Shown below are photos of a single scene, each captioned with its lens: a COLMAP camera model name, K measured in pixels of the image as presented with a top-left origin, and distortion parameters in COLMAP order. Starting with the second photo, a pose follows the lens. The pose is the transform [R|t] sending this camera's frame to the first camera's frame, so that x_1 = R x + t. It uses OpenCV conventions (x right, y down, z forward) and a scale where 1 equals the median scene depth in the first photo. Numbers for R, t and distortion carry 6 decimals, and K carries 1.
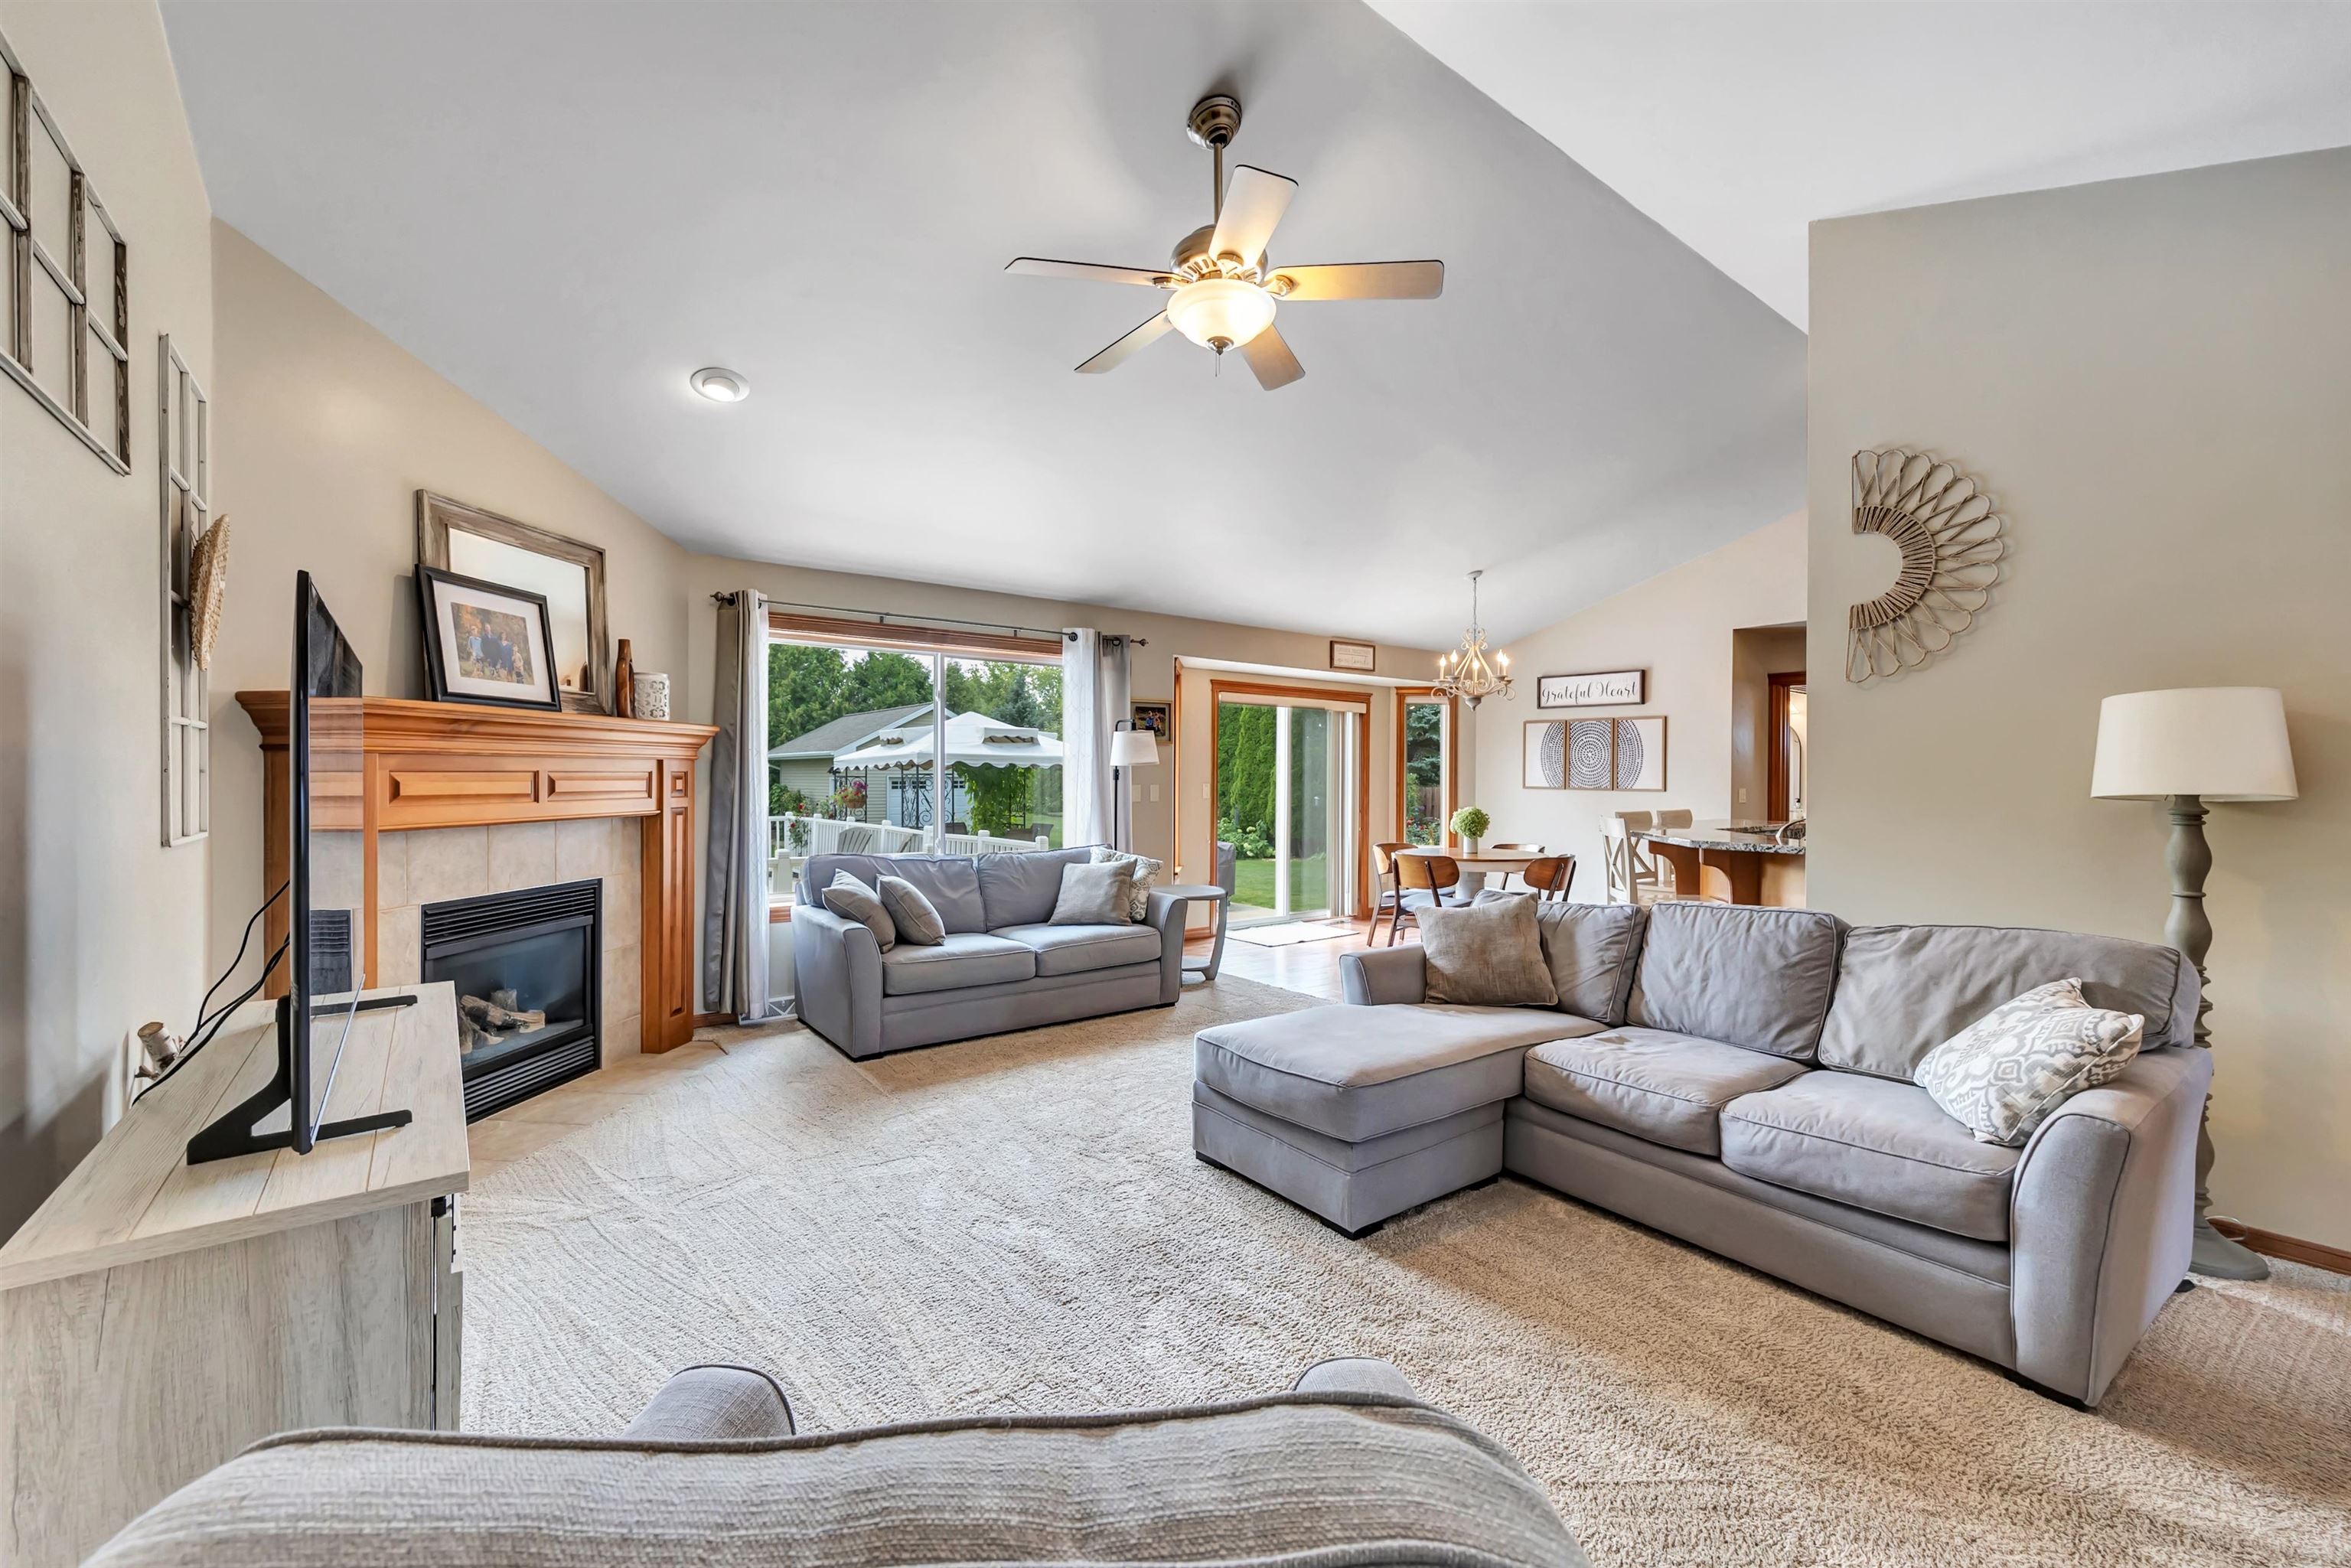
lens RADIAL K [[953.3, 0, 1167.0], [0, 953.3, 782.3], [0, 0, 1]] dist [0.003635, 0.000667]
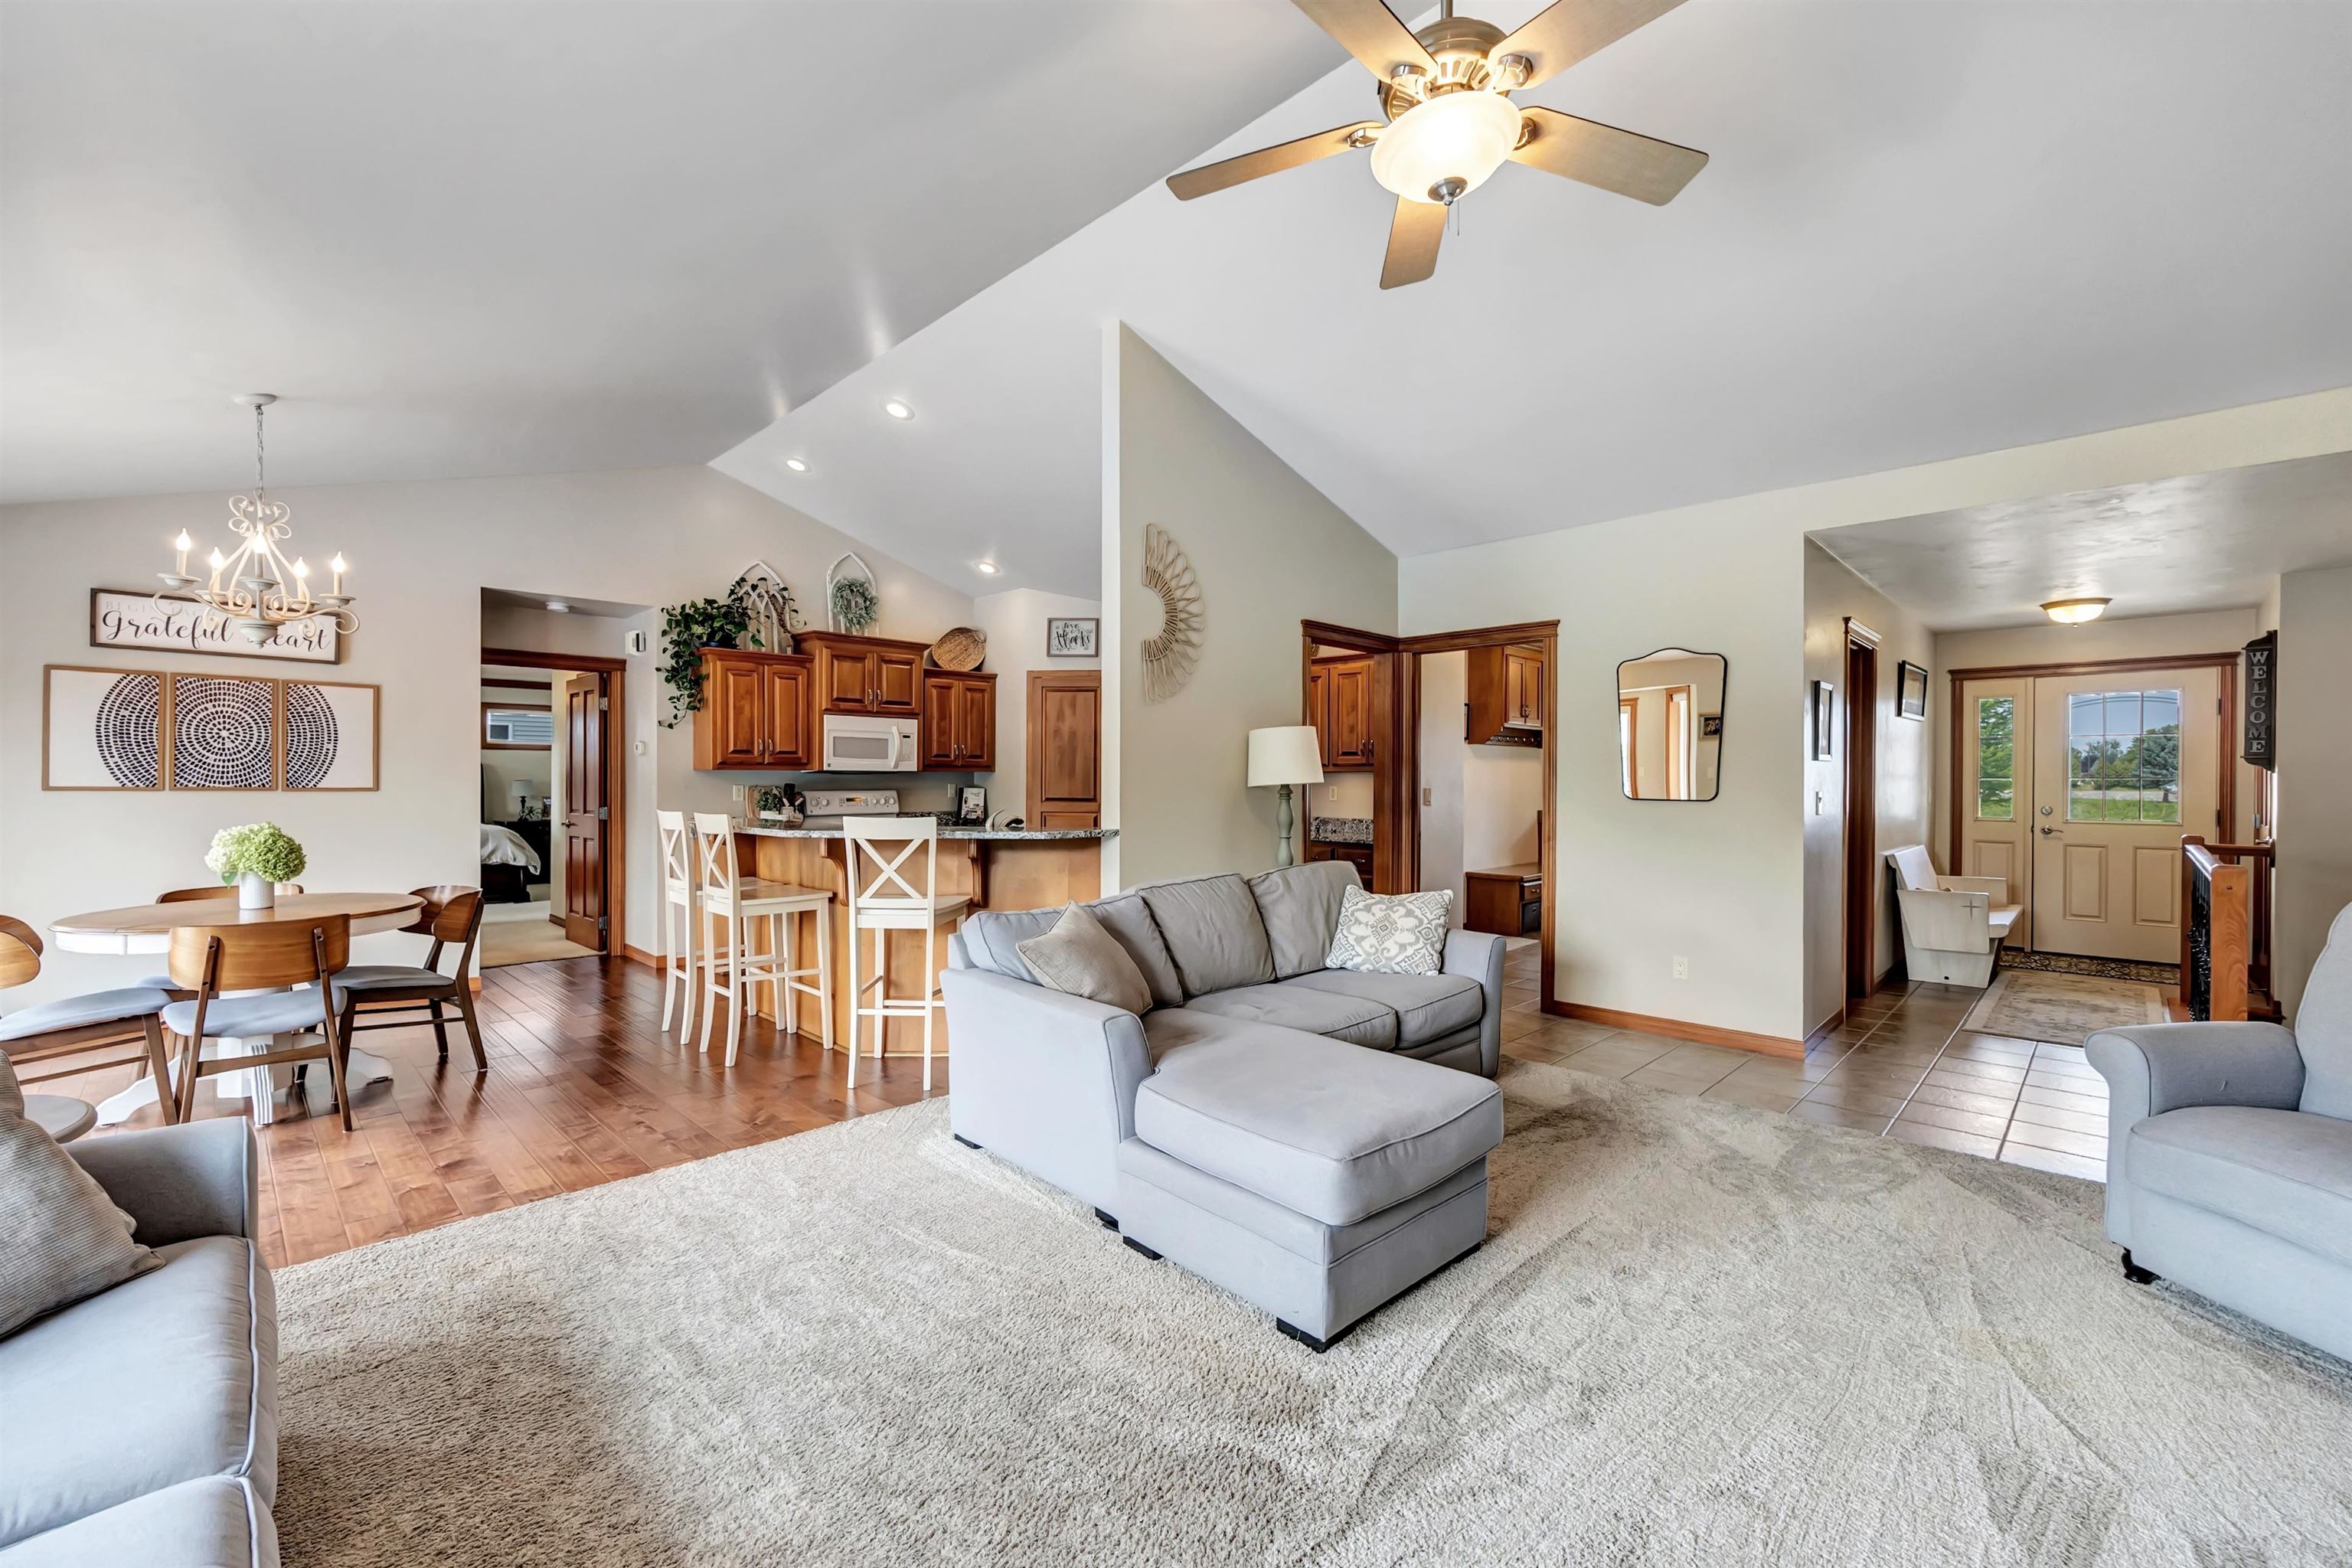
lens RADIAL K [[953.8, 0, 1165.7], [0, 953.8, 784.8], [0, 0, 1]] dist [0.003635, 0.000667]
pose [[-0.111717, -0.005960, 0.993722, -0.384398], [0.001216, 0.999980, 0.006134, 0.000912], [-0.993739, 0.001893, -0.111708, 0.752301]]
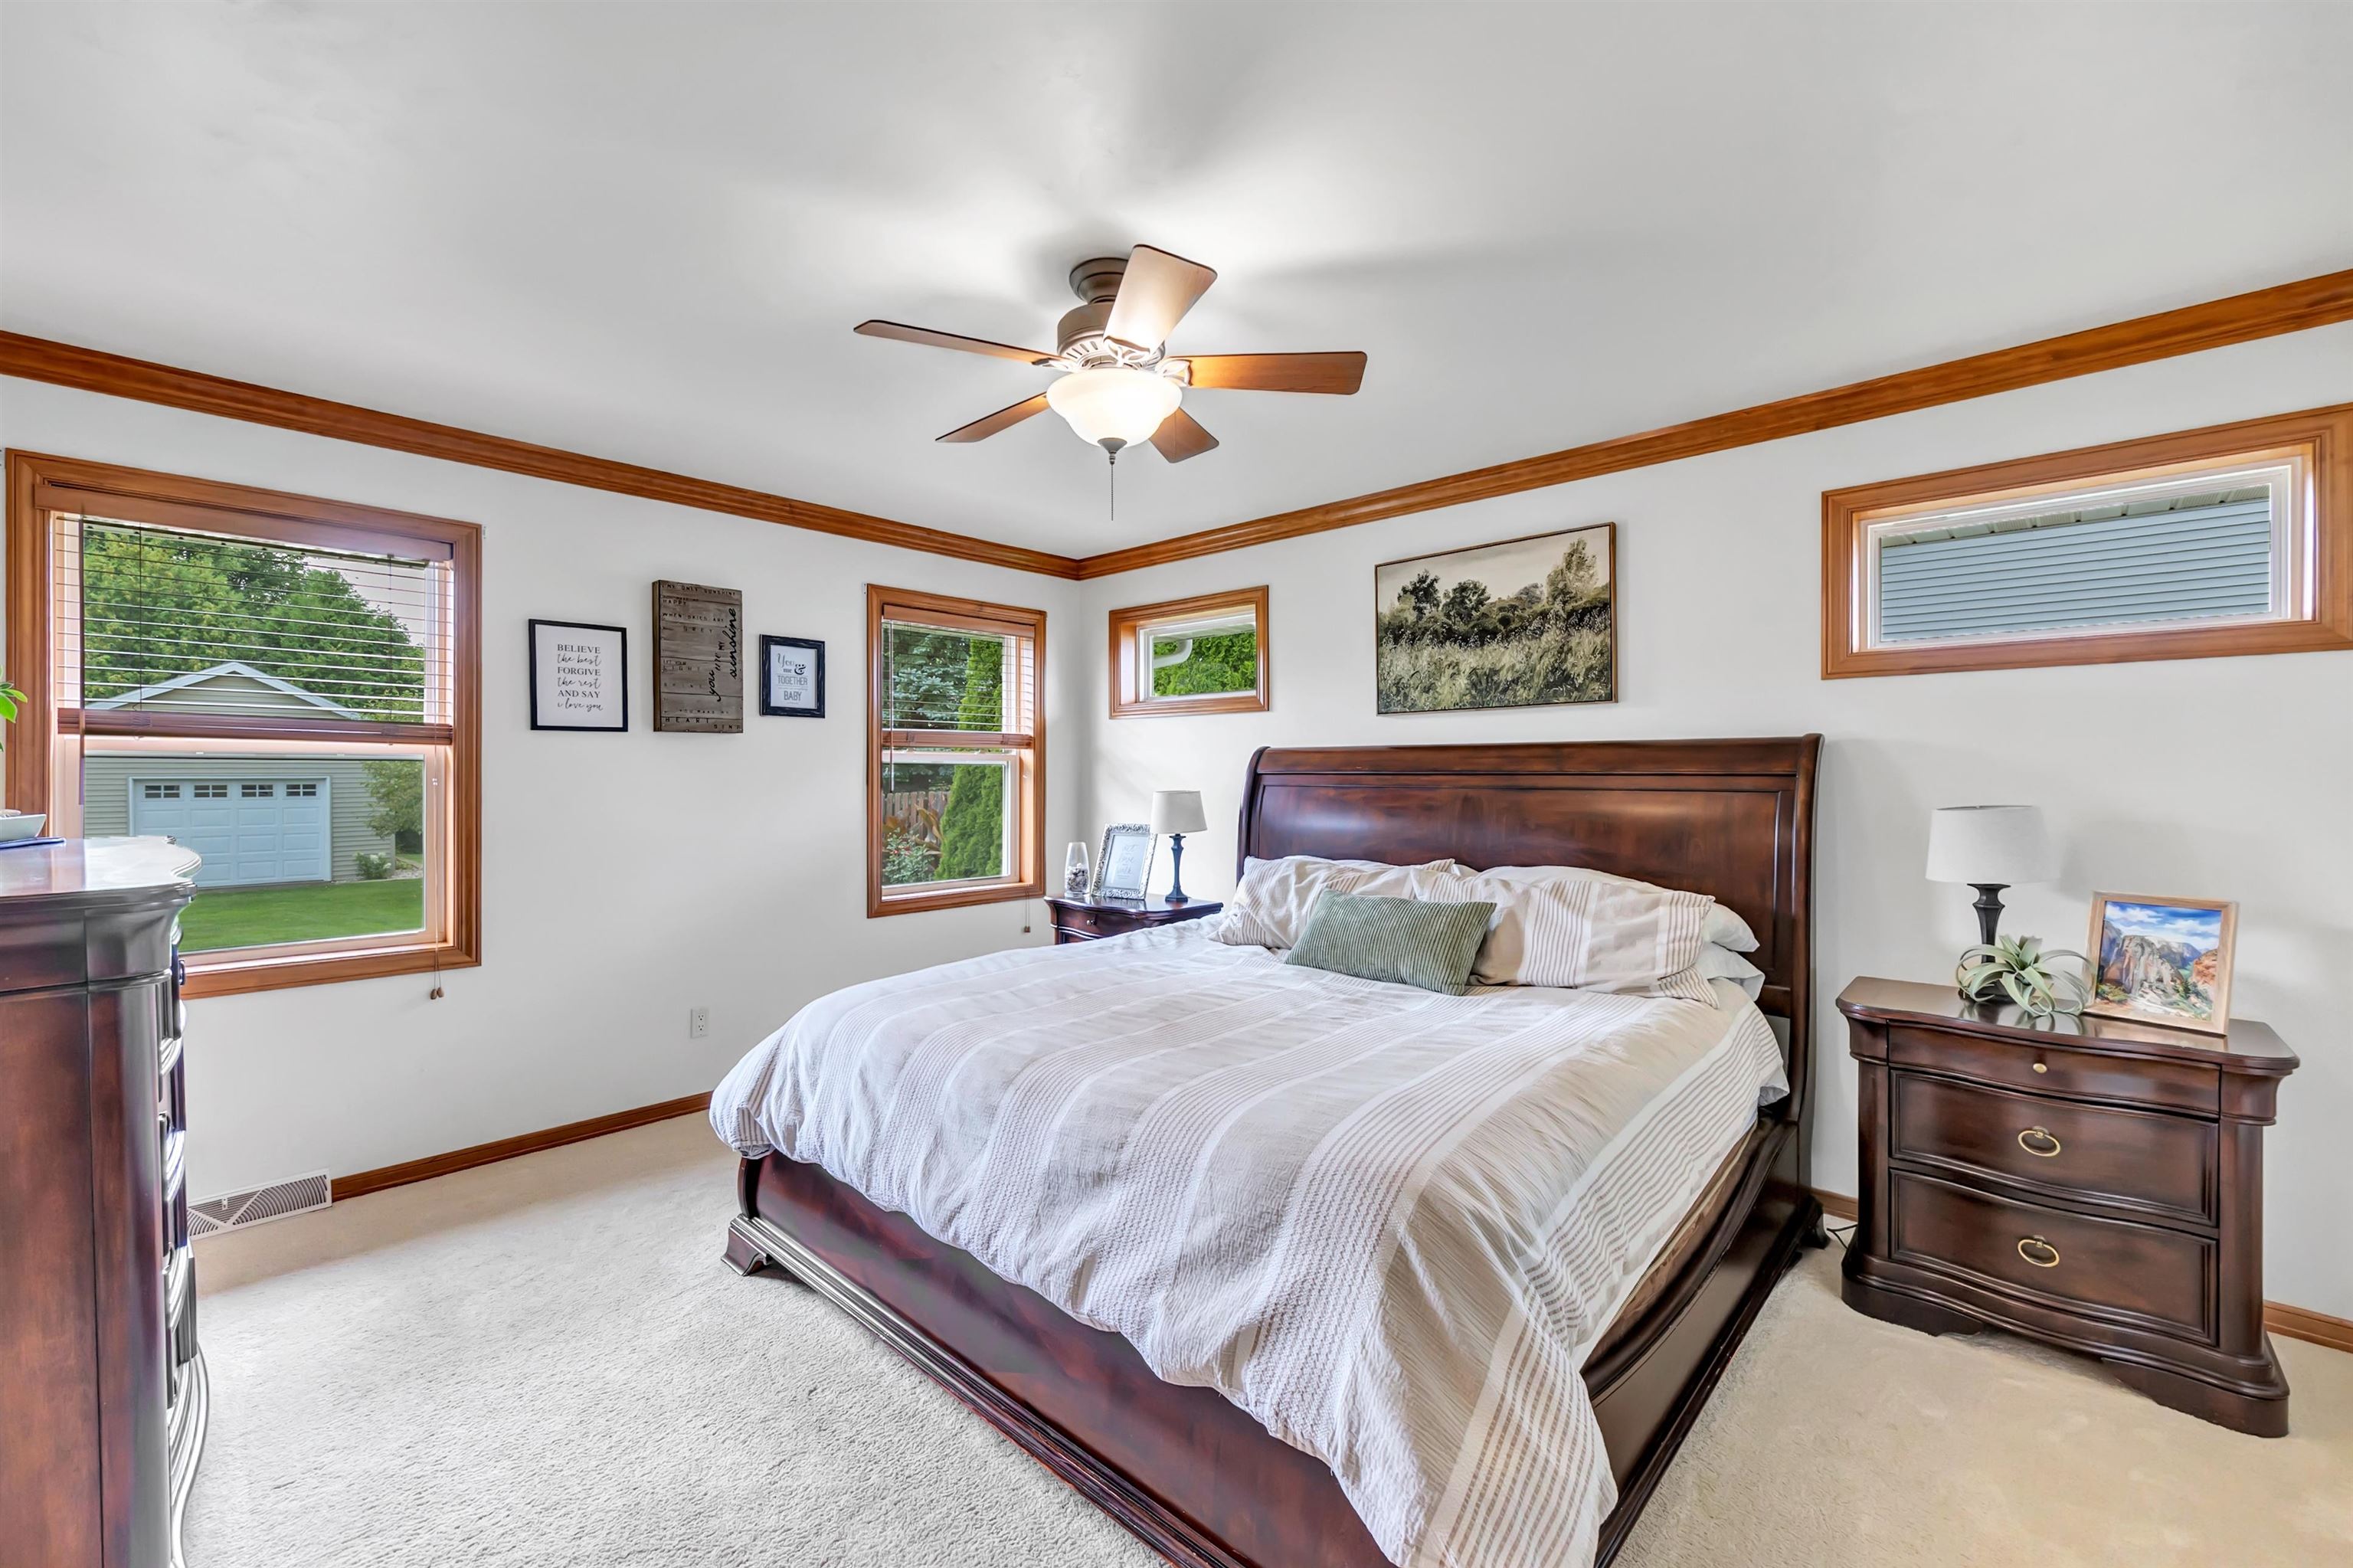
lens RADIAL K [[954.2, 0, 1163.7], [0, 954.2, 781.9], [0, 0, 1]] dist [0.003635, 0.000667]
pose [[0.991297, -0.001753, 0.131632, 1.533429], [0.001461, 0.999996, 0.002314, -0.011259], [-0.131636, -0.002102, 0.991296, 1.580499]]
